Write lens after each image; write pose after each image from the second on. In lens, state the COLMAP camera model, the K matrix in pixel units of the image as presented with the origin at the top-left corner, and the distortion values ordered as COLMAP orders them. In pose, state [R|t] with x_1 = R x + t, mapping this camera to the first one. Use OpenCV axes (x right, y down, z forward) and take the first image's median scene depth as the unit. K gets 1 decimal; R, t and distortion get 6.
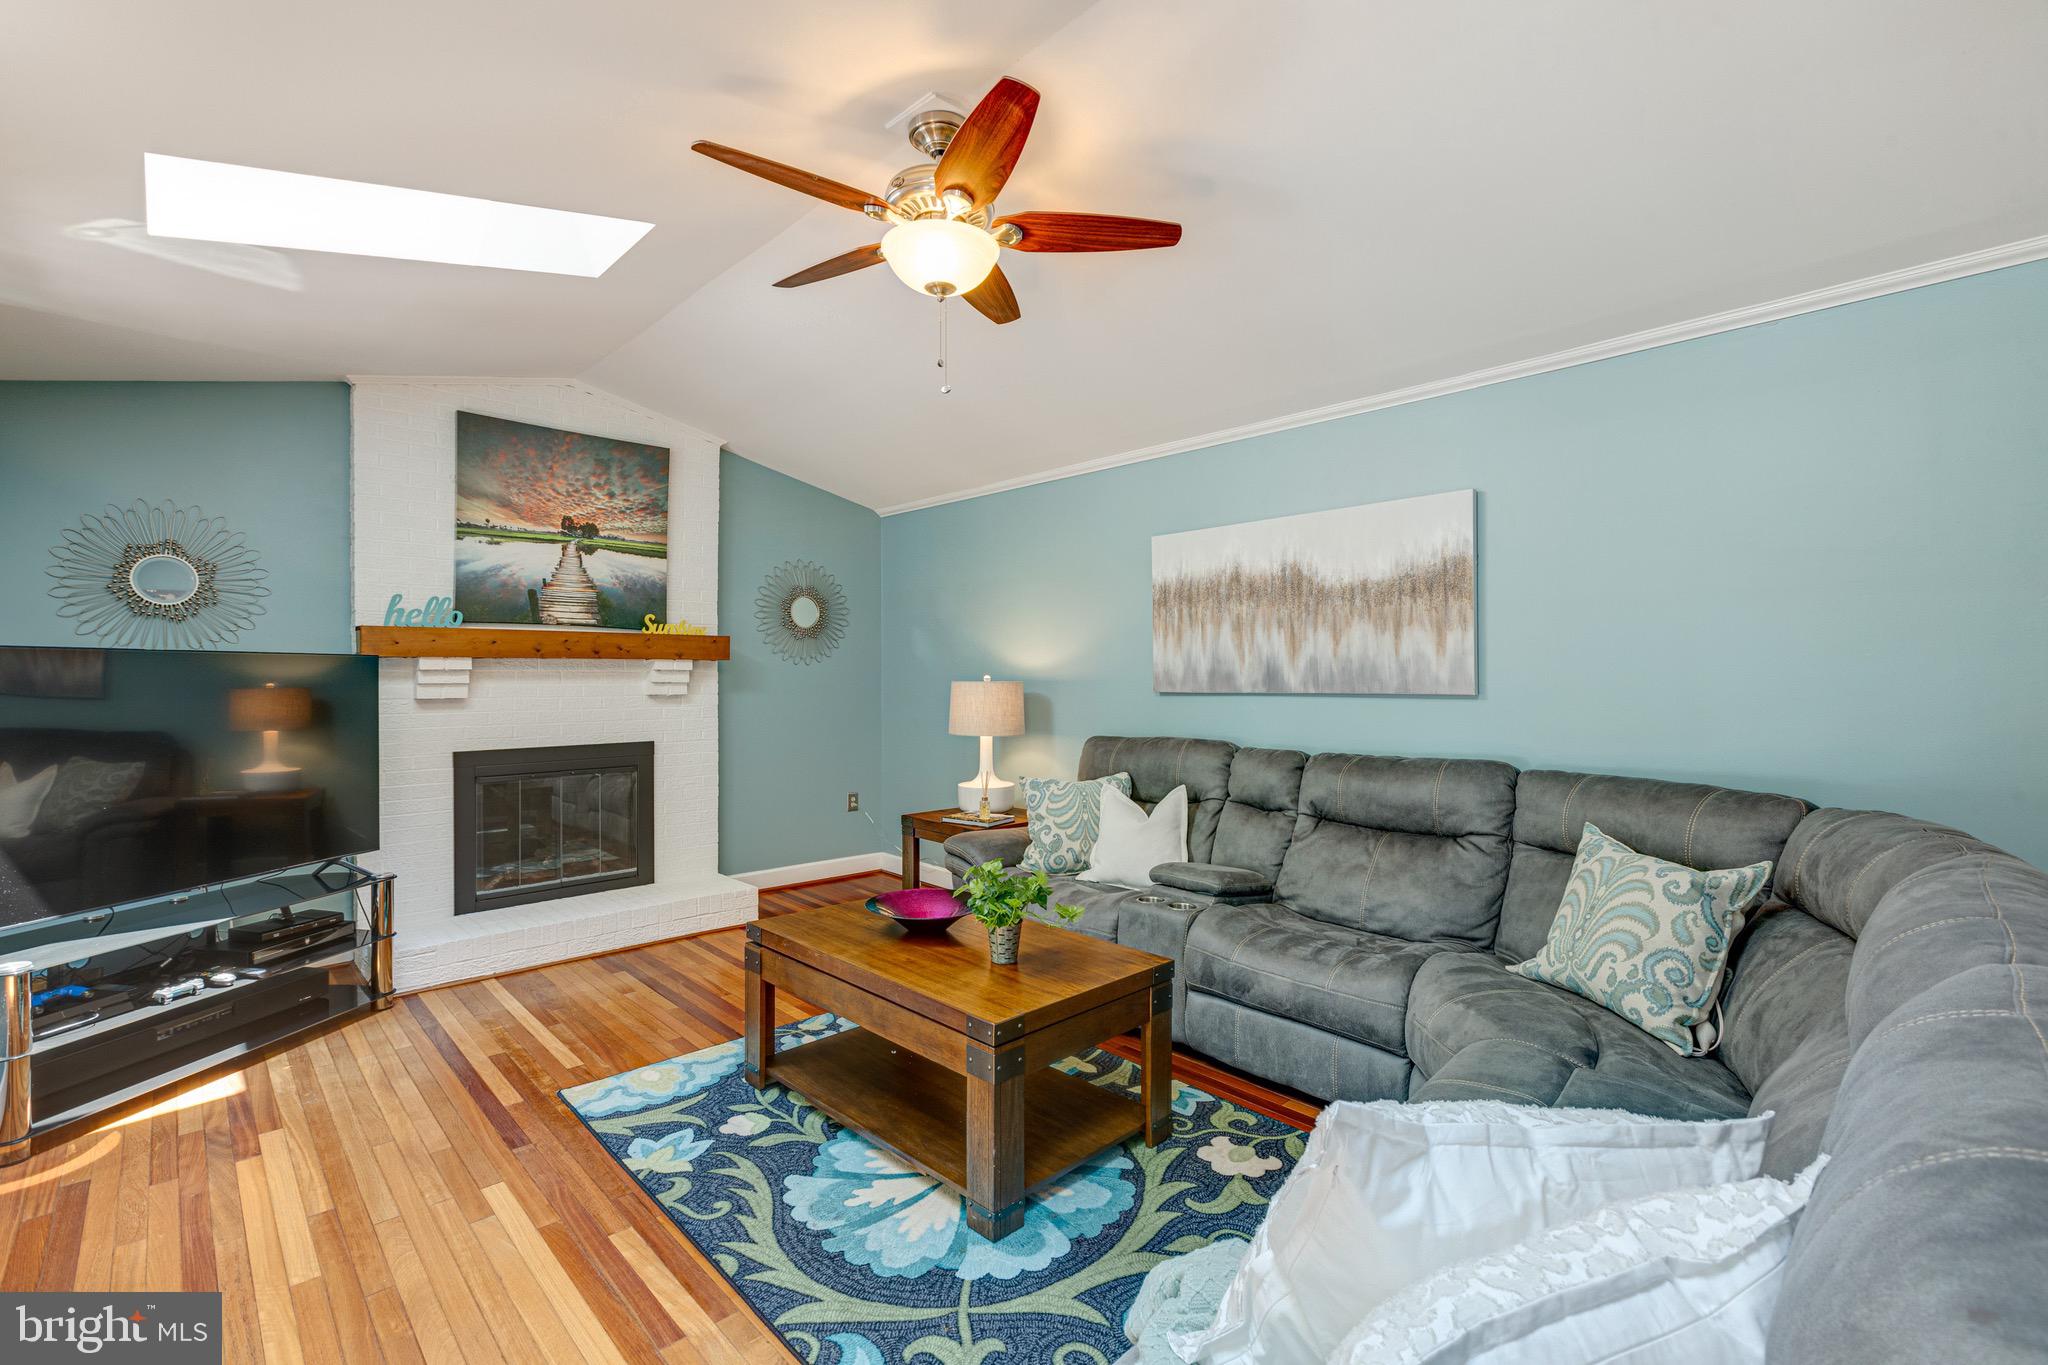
lens RADIAL K [[908.0, 0, 1024.8], [0, 908.0, 677.0], [0, 0, 1]] dist [-0.001298, -0.000375]
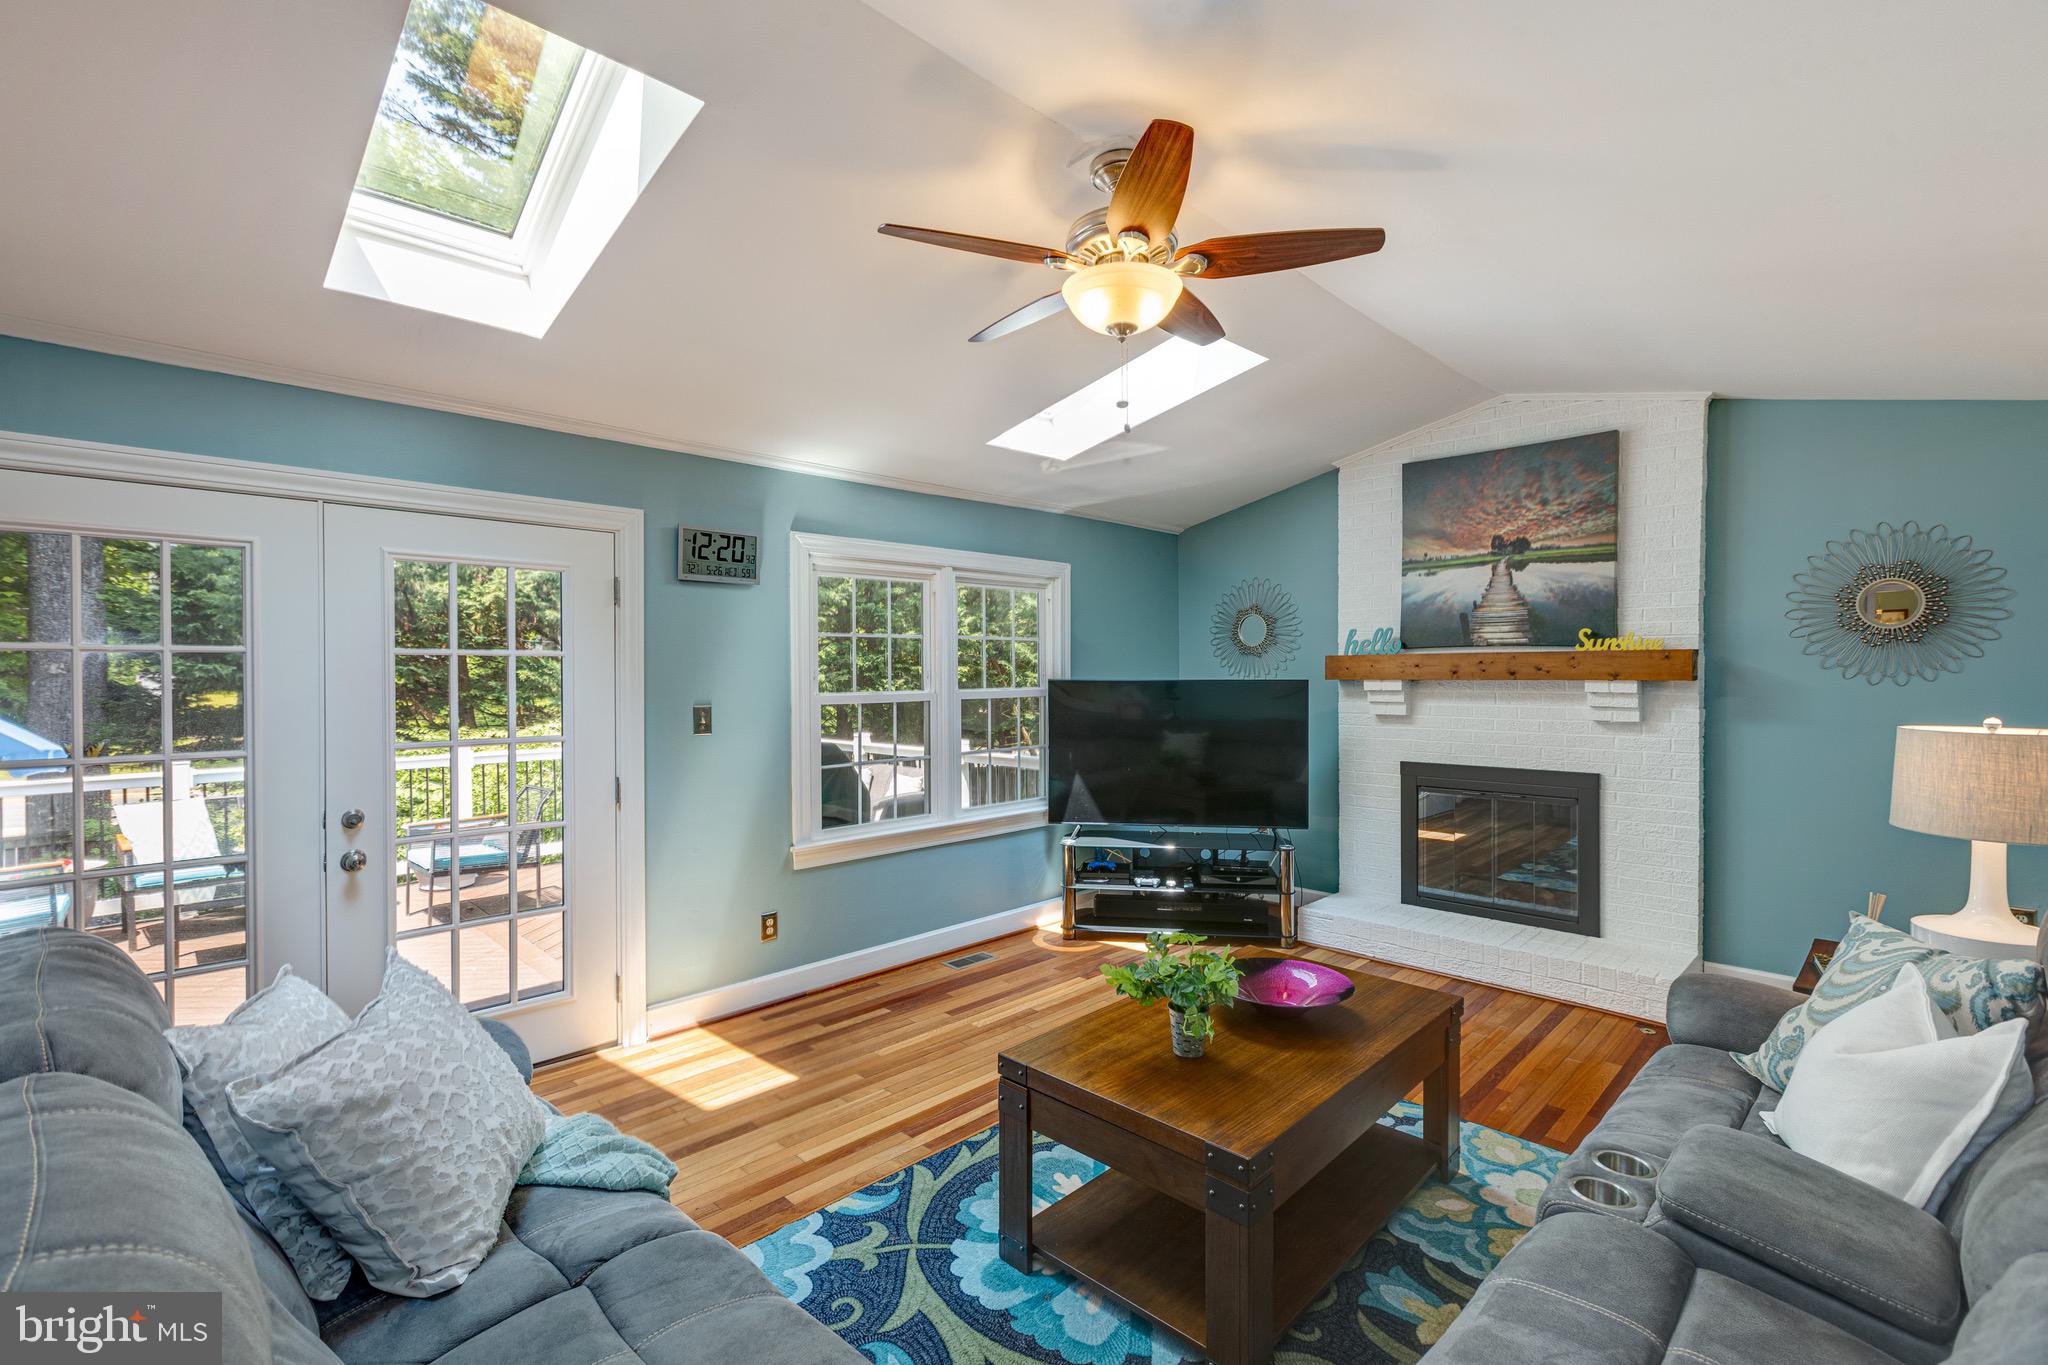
lens RADIAL K [[908.0, 0, 1024.8], [0, 908.0, 680.1], [0, 0, 1]] dist [-0.001298, -0.000375]
pose [[0.022374, 0.011625, -0.999682, 0.483985], [0.003436, 0.999926, 0.011705, -0.033603], [0.999744, -0.003697, 0.022333, 0.473527]]
